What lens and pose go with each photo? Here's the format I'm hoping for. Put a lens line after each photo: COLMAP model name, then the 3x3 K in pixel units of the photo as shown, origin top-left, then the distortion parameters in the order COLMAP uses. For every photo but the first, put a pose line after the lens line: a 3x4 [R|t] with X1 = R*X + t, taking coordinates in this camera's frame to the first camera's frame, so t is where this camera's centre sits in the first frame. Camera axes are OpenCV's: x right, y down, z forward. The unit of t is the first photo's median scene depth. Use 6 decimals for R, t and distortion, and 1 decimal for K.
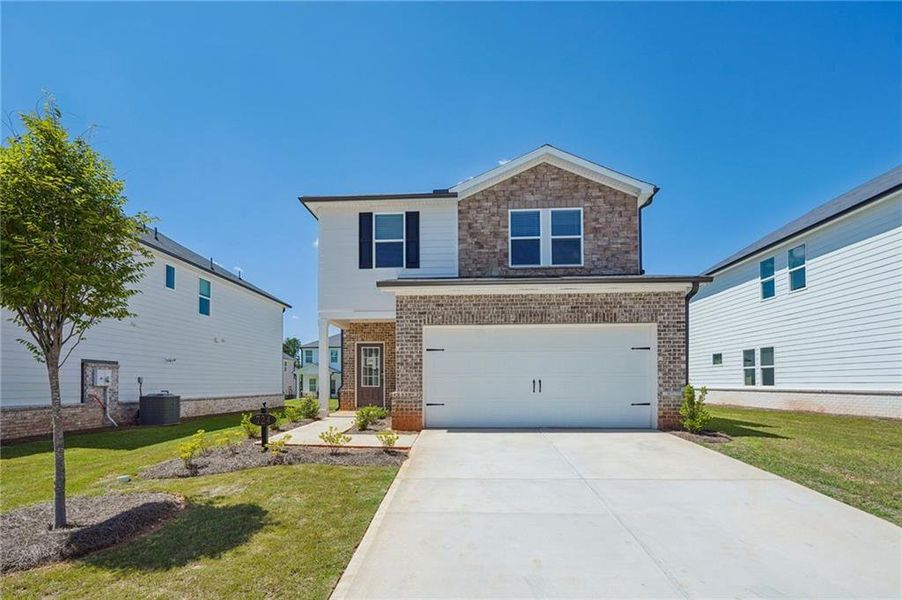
lens RADIAL K [[418.6, 0, 450.9], [0, 418.6, 307.1], [0, 0, 1]] dist [0.001438, 0.000561]
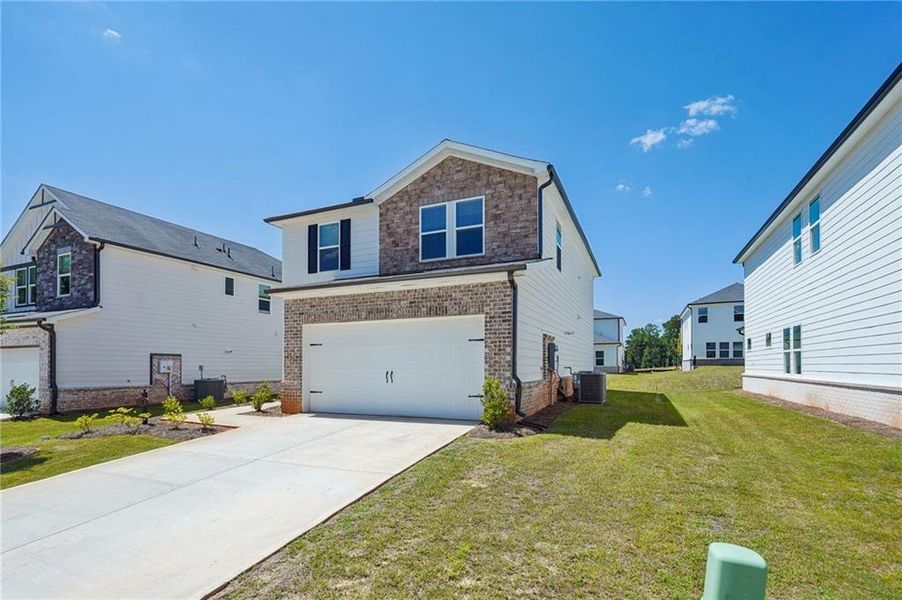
lens RADIAL K [[421.0, 0, 445.8], [0, 421.0, 290.5], [0, 0, 1]] dist [-0.000570, -0.000110]
pose [[0.935995, -0.063027, -0.346326, 0.561870], [0.065126, 0.997861, -0.005585, -0.013574], [0.345937, -0.017327, 0.938098, 0.029052]]
